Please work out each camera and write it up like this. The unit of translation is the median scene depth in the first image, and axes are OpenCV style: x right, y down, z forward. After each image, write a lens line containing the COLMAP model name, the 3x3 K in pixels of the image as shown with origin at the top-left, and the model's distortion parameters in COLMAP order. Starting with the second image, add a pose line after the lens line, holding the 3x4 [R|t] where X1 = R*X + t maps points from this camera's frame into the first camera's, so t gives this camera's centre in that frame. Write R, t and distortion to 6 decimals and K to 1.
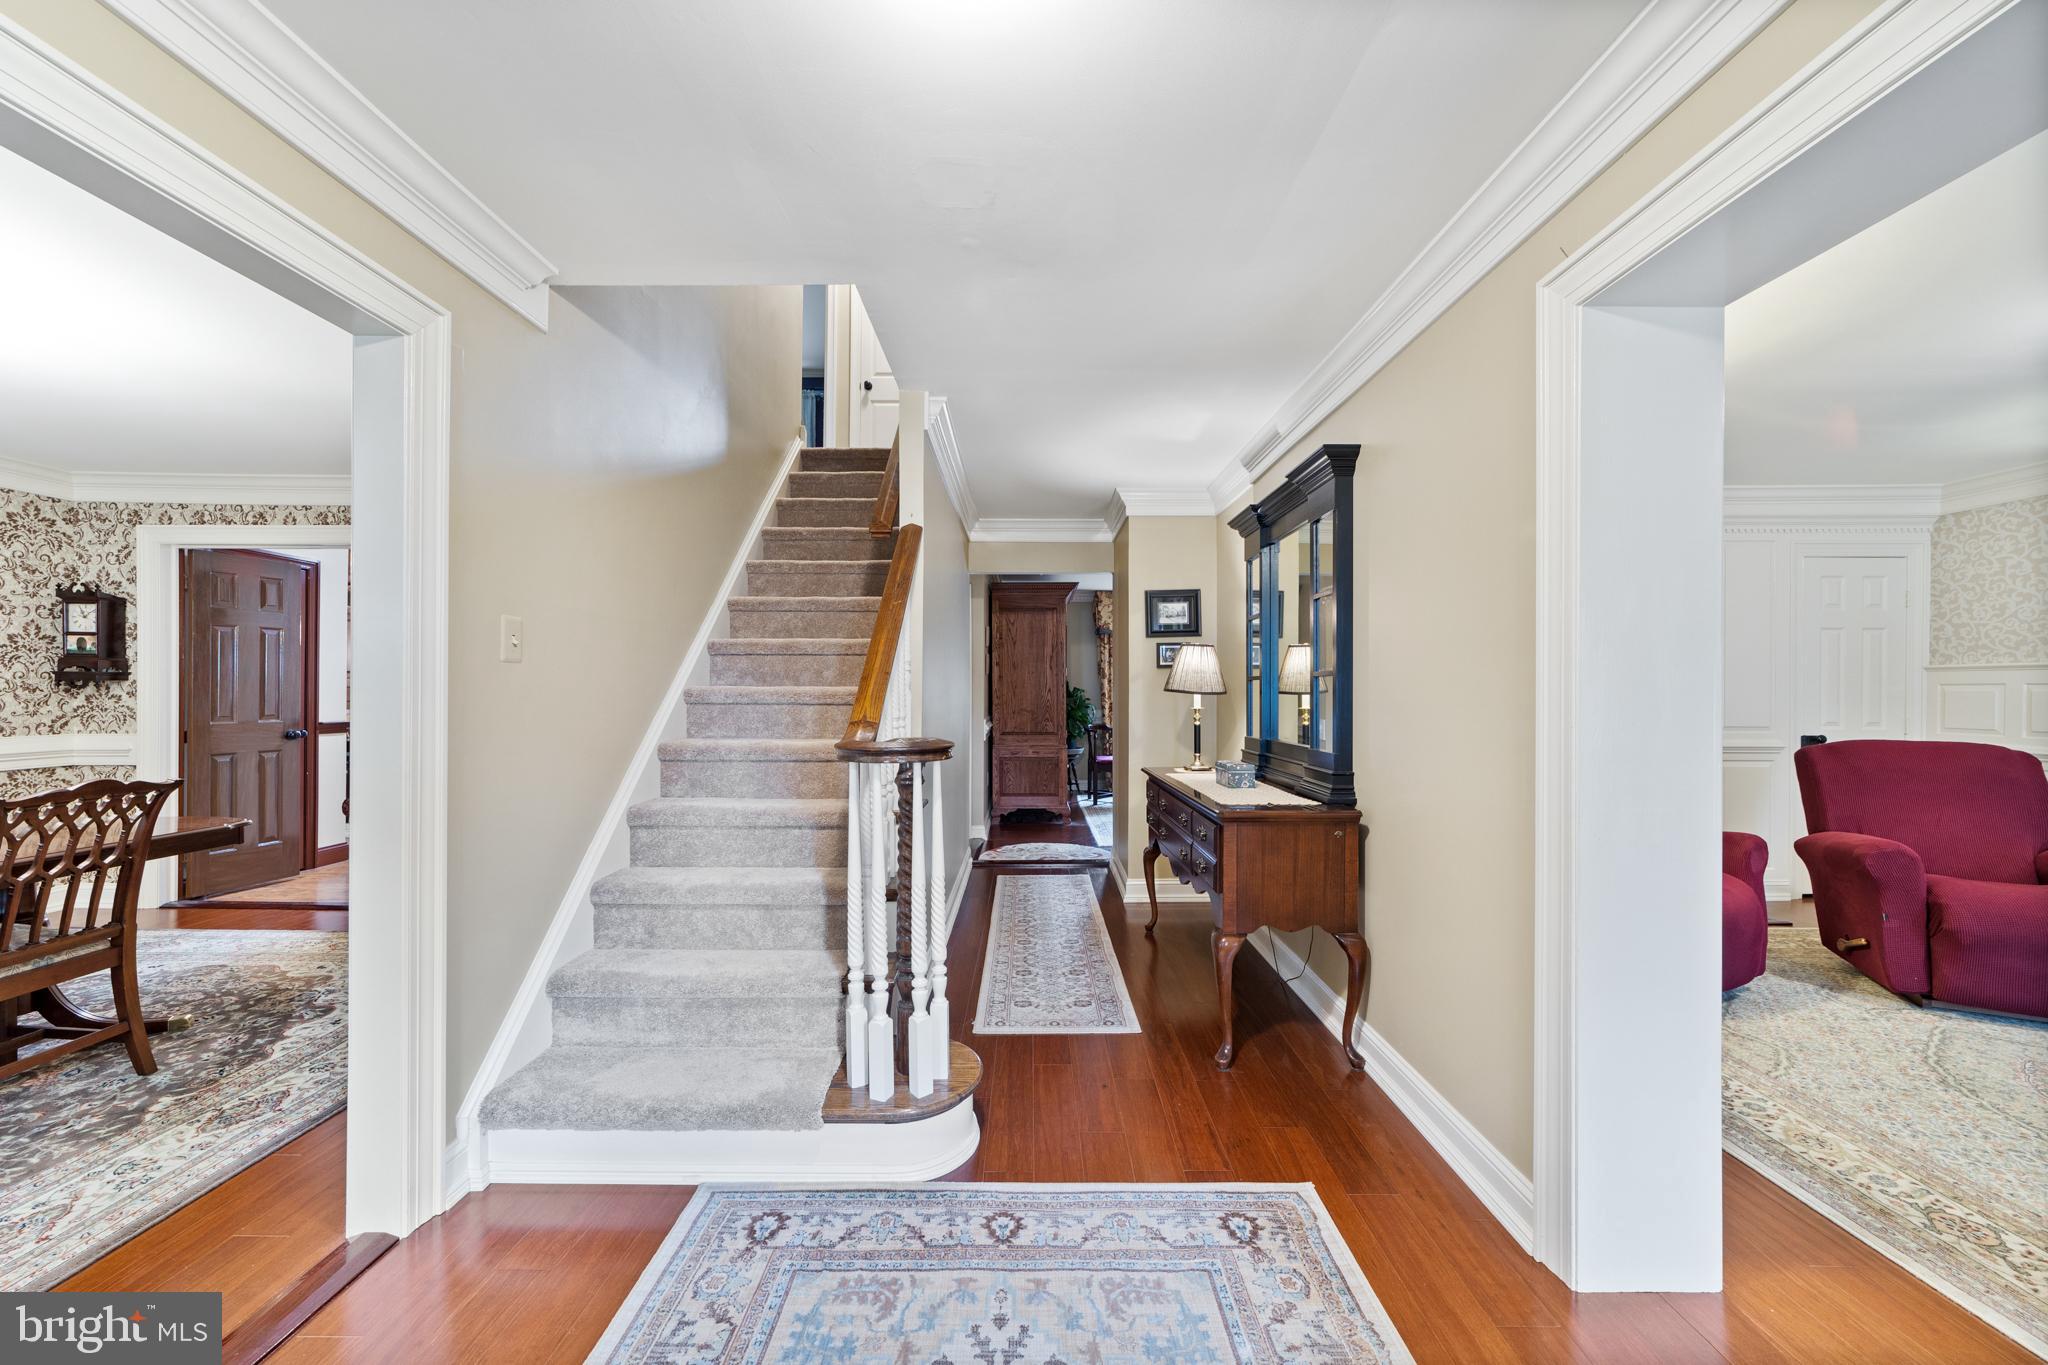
lens RADIAL K [[789.6, 0, 1025.6], [0, 789.6, 688.8], [0, 0, 1]] dist [-0.006350, 0.005304]
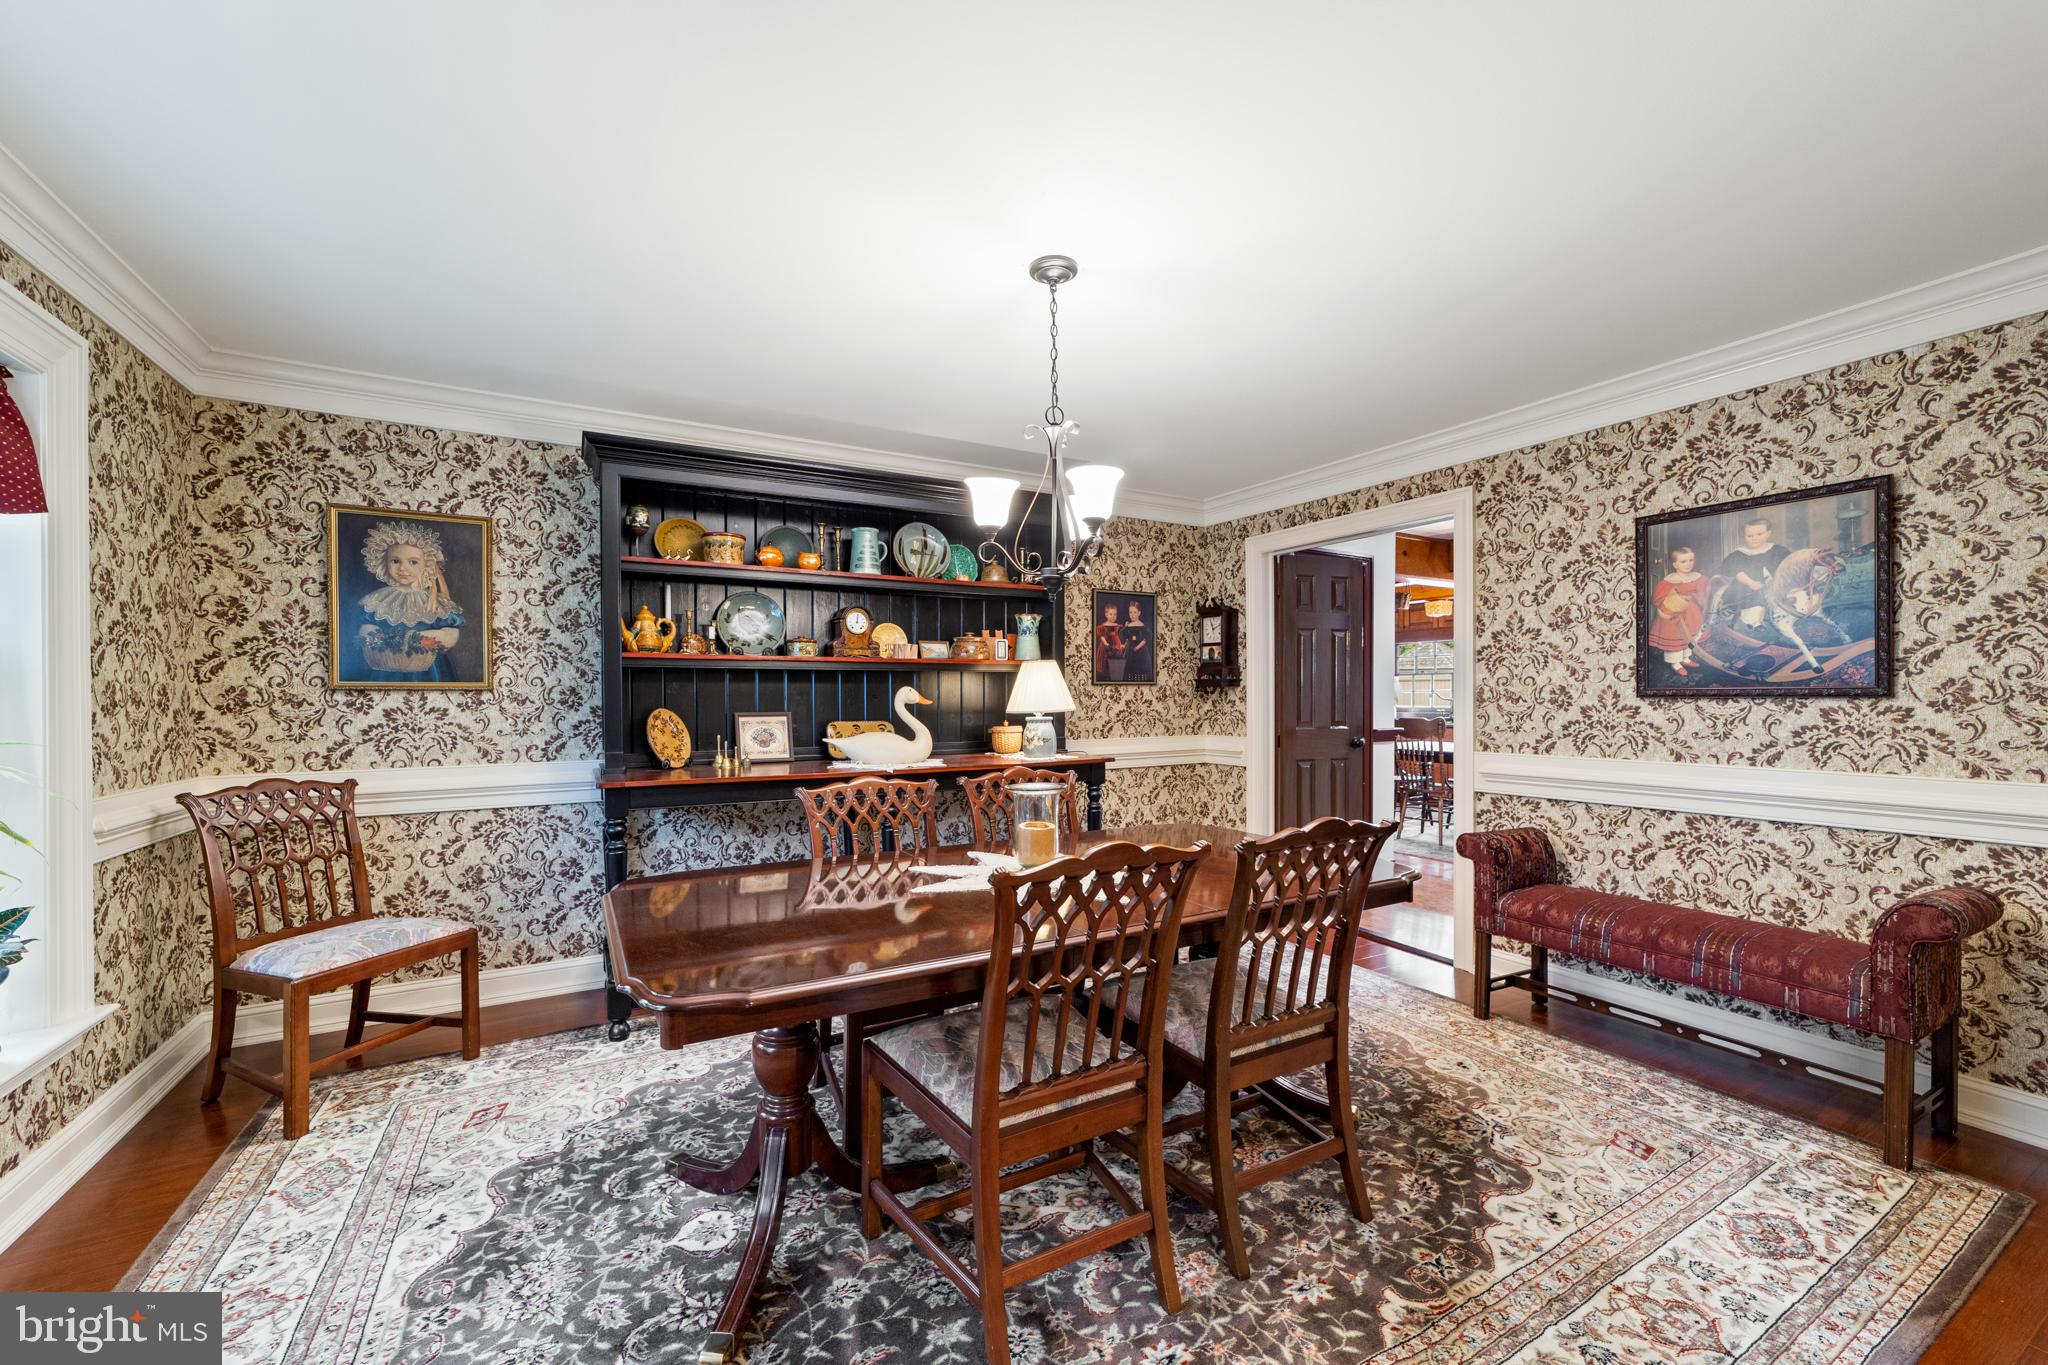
lens RADIAL K [[789.6, 0, 1009.2], [0, 789.6, 694.5], [0, 0, 1]] dist [-0.006350, 0.005304]
pose [[0.486366, -0.005730, -0.873737, -0.365489], [0.007083, 0.999971, -0.002615, 0.000722], [0.873727, -0.004916, 0.486393, 0.215899]]
